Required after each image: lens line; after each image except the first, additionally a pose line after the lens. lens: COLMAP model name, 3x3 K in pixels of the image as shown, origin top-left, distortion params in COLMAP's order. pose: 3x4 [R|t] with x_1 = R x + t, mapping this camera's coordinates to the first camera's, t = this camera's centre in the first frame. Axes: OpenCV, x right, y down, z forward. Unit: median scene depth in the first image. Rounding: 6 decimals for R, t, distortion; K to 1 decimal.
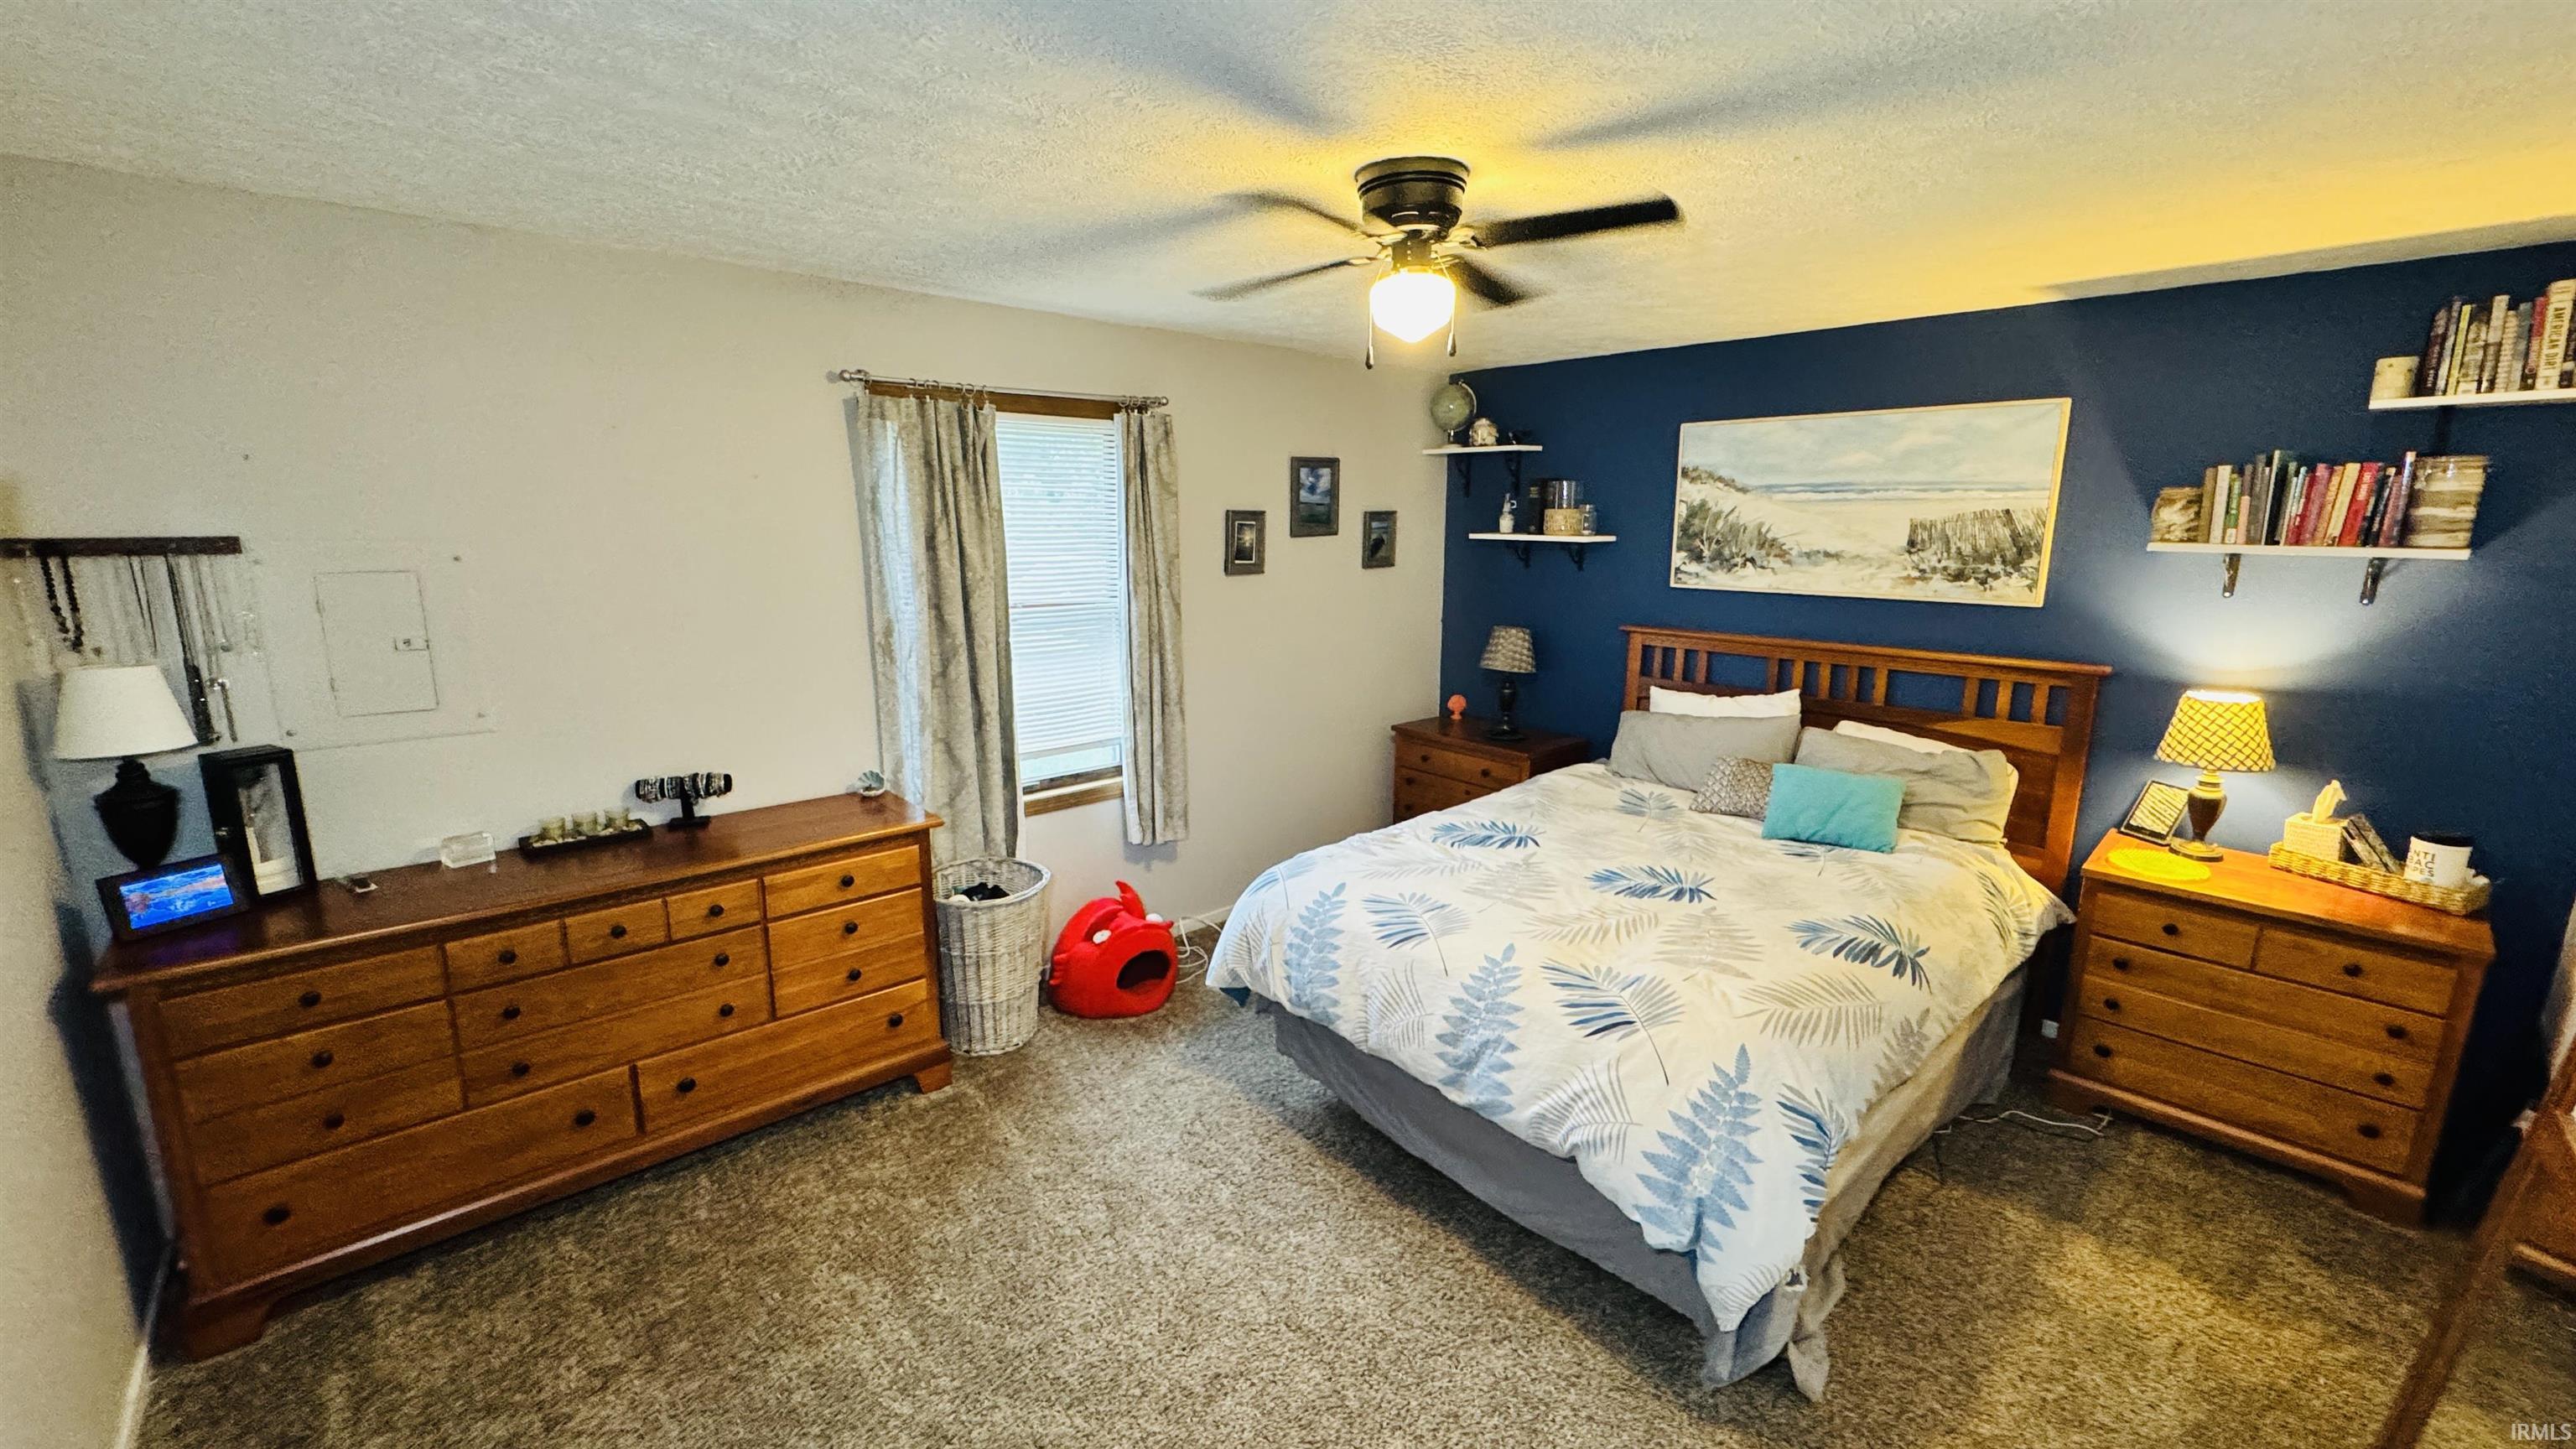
lens RADIAL K [[1028.0, 0, 1284.3], [0, 1028.0, 727.5], [0, 0, 1]] dist [-0.004679, 0.000161]
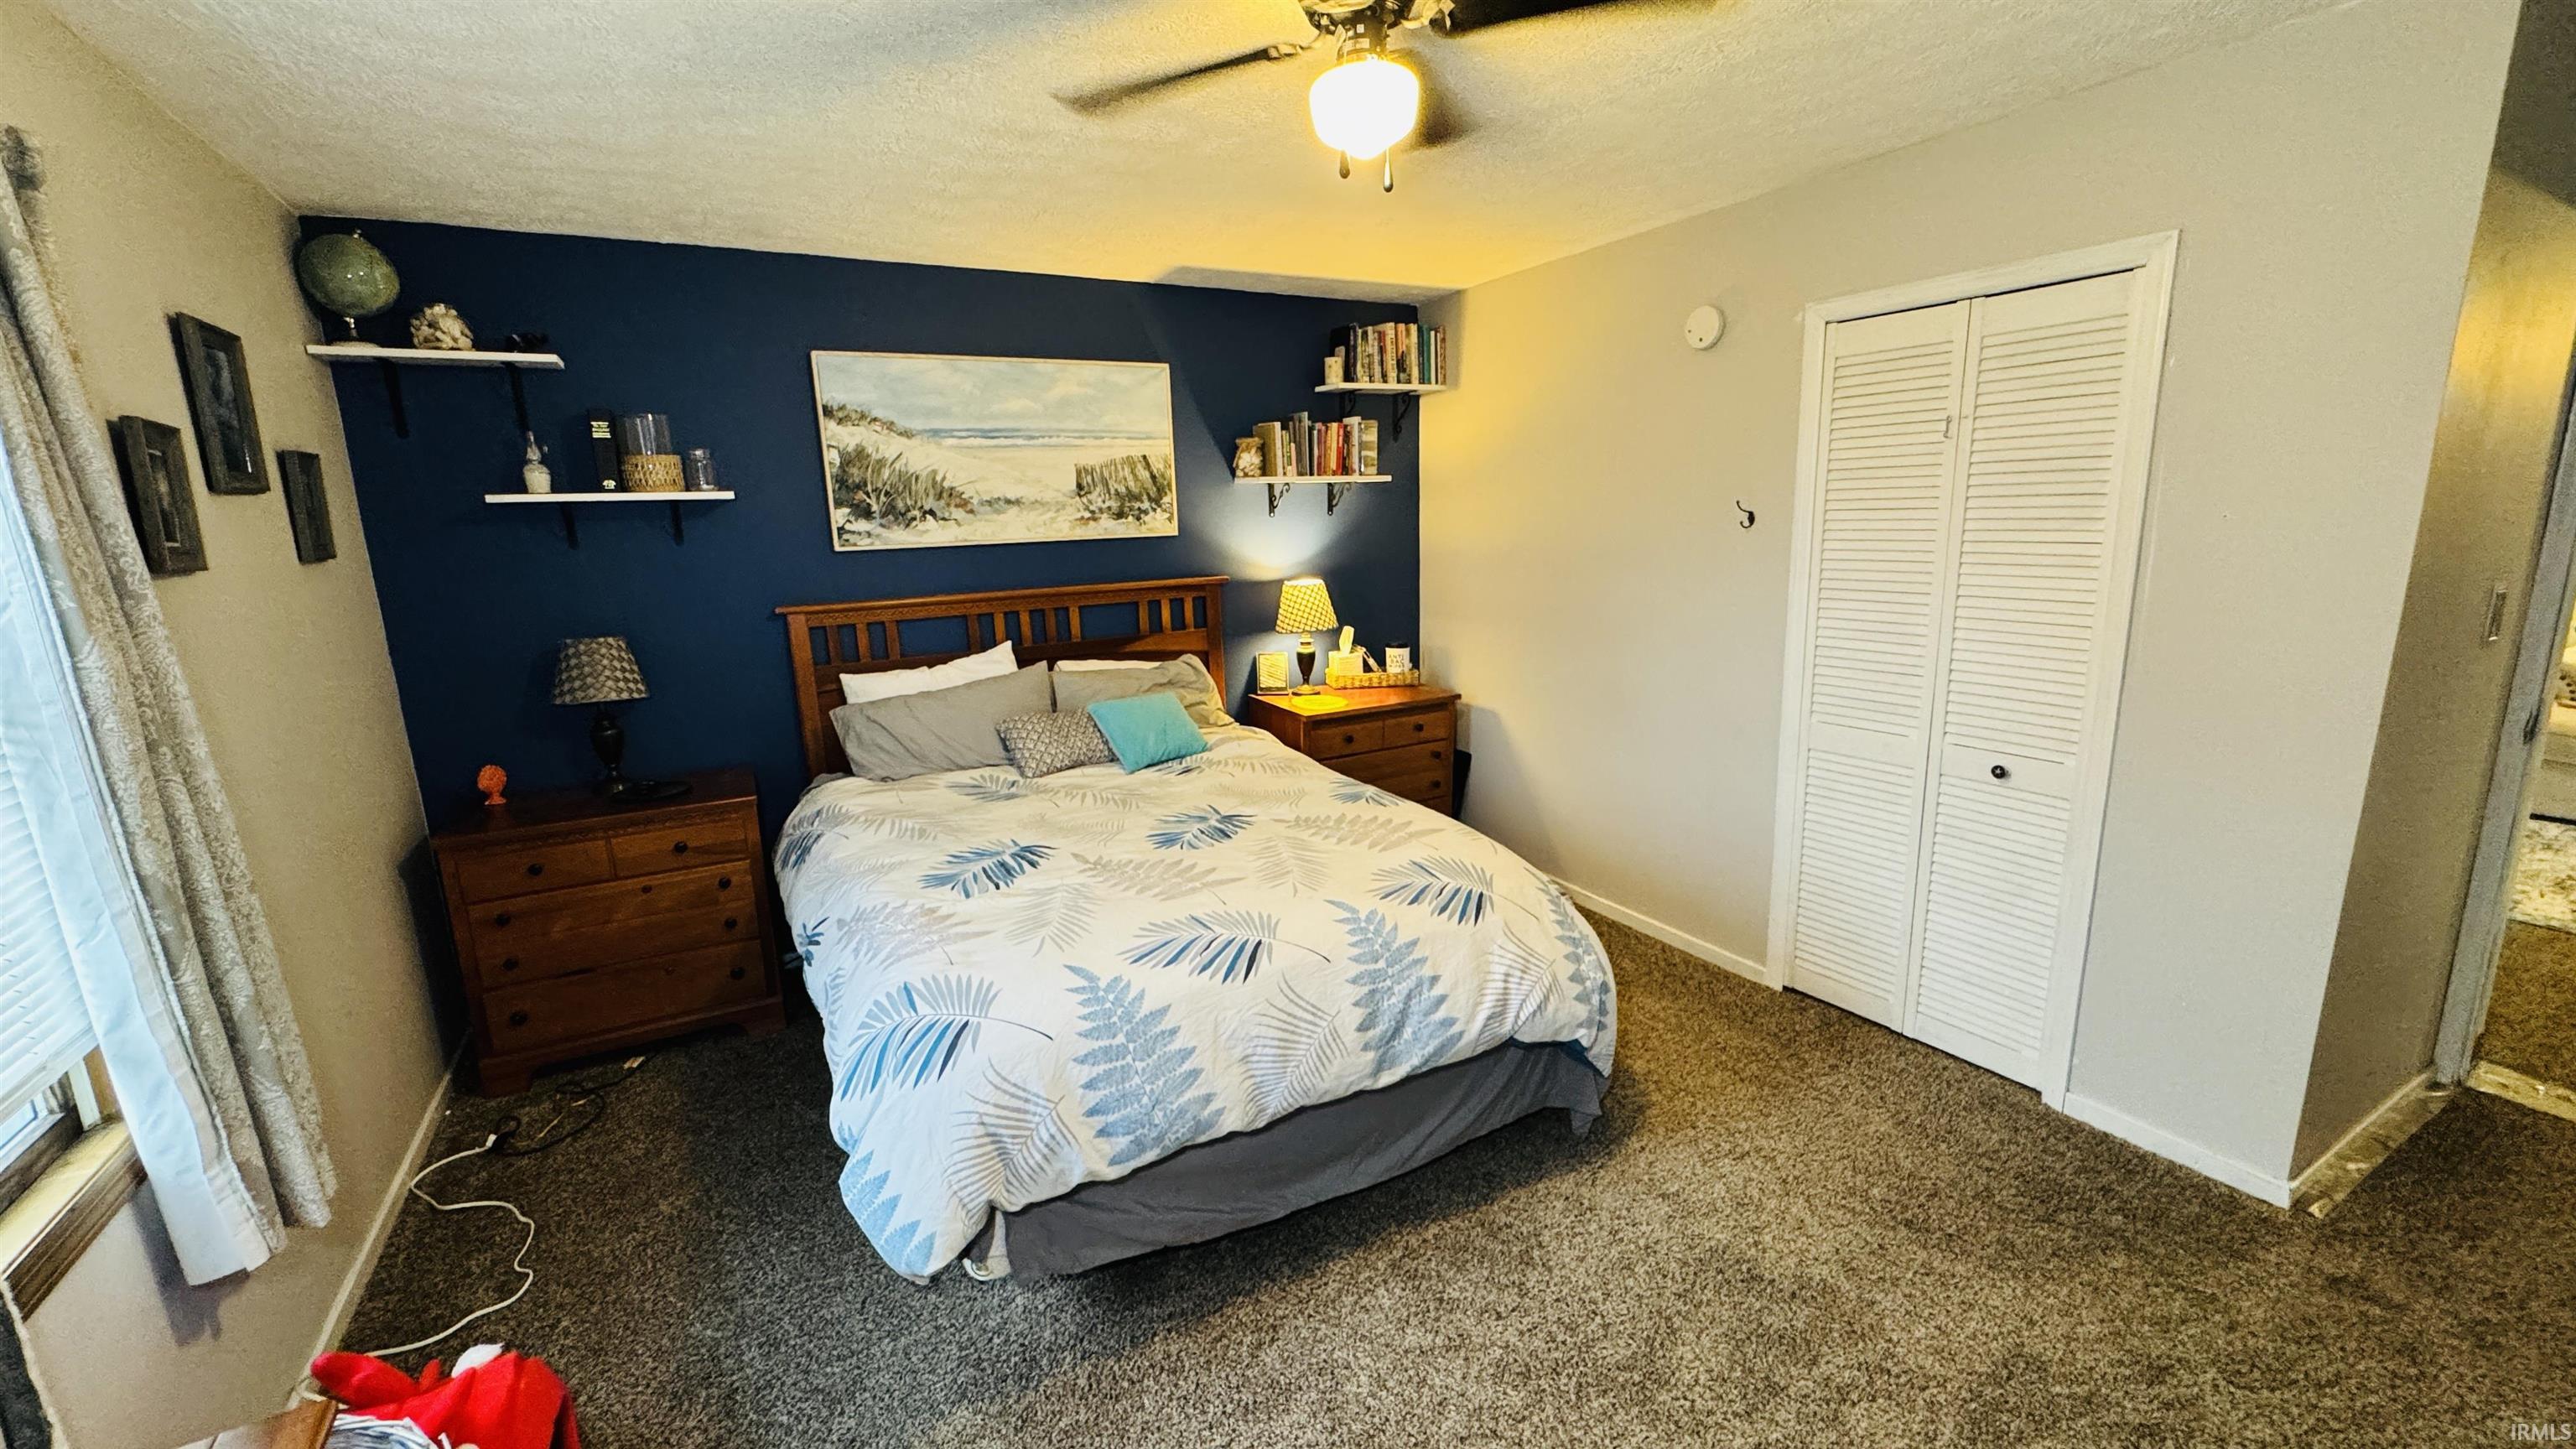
lens RADIAL K [[1028.0, 0, 1284.3], [0, 1028.0, 727.5], [0, 0, 1]] dist [-0.004679, 0.000161]
pose [[0.217950, -0.210537, 0.952981, -0.439309], [0.232006, 0.959640, 0.158947, -0.059060], [-0.947982, 0.186455, 0.257999, 0.573922]]
